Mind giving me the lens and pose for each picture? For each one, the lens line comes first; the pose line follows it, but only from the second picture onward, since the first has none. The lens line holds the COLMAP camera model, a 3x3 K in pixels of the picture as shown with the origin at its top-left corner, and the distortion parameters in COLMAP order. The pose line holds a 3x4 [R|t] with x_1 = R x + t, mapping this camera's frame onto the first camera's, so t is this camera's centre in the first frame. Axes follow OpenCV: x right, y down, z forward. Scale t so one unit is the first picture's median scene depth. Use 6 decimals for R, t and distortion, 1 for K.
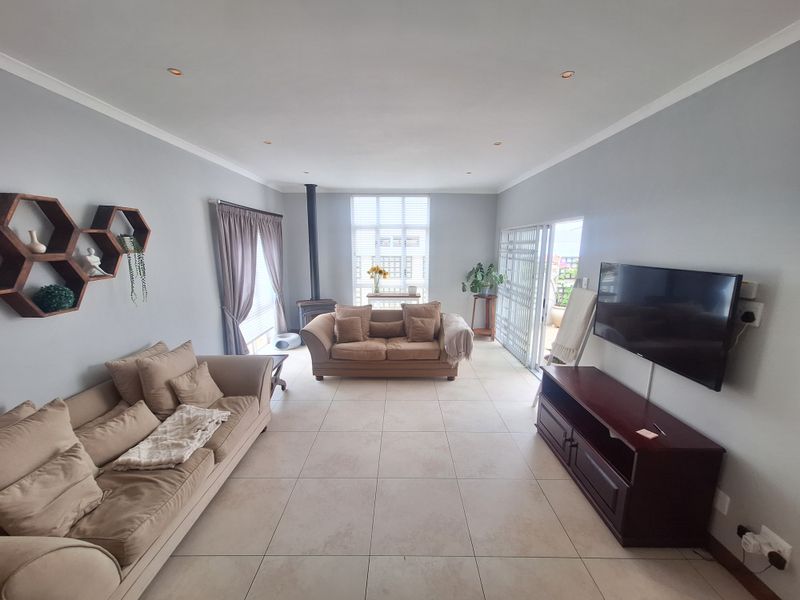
lens RADIAL K [[317.3, 0, 400.0], [0, 317.3, 300.0], [0, 0, 1]] dist [-0.023253, 0.018369]
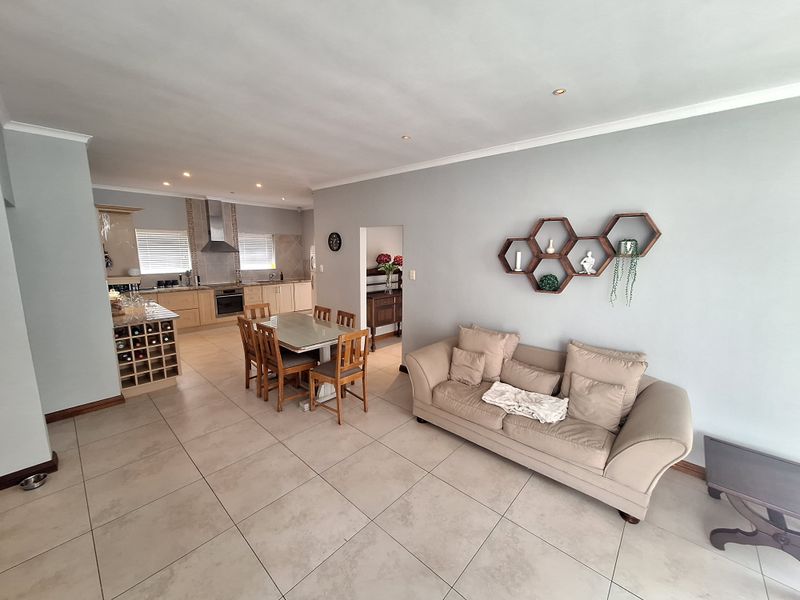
lens RADIAL K [[317.3, 0, 400.0], [0, 317.3, 300.0], [0, 0, 1]] dist [-0.023253, 0.018369]
pose [[-0.671012, 0.105024, -0.733971, 0.218690], [-0.149206, 0.950539, 0.272420, -0.095192], [0.726279, 0.292310, -0.622153, 0.585806]]
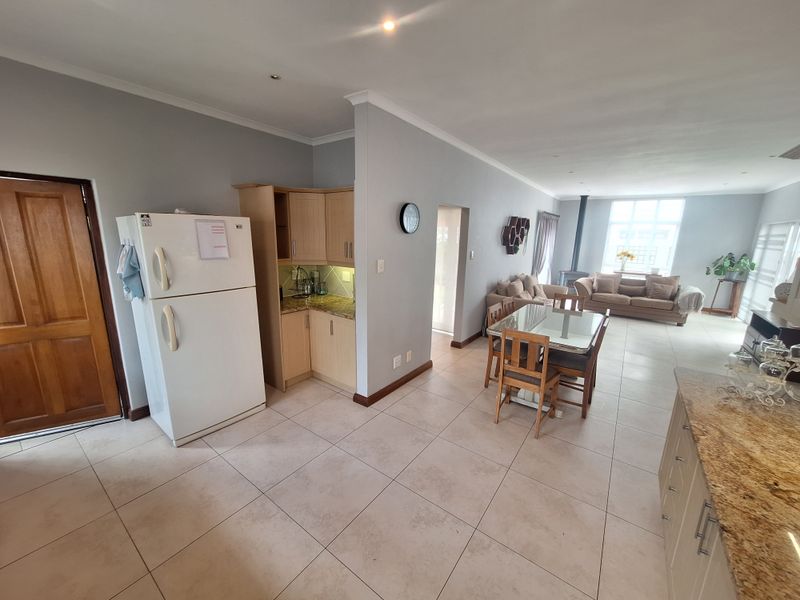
lens RADIAL K [[317.3, 0, 400.0], [0, 317.3, 300.0], [0, 0, 1]] dist [-0.023253, 0.018369]
pose [[0.806581, 0.142052, -0.573801, -0.062969], [-0.125712, 0.989712, 0.068306, 0.171537], [0.577601, 0.017040, 0.816141, -0.892259]]
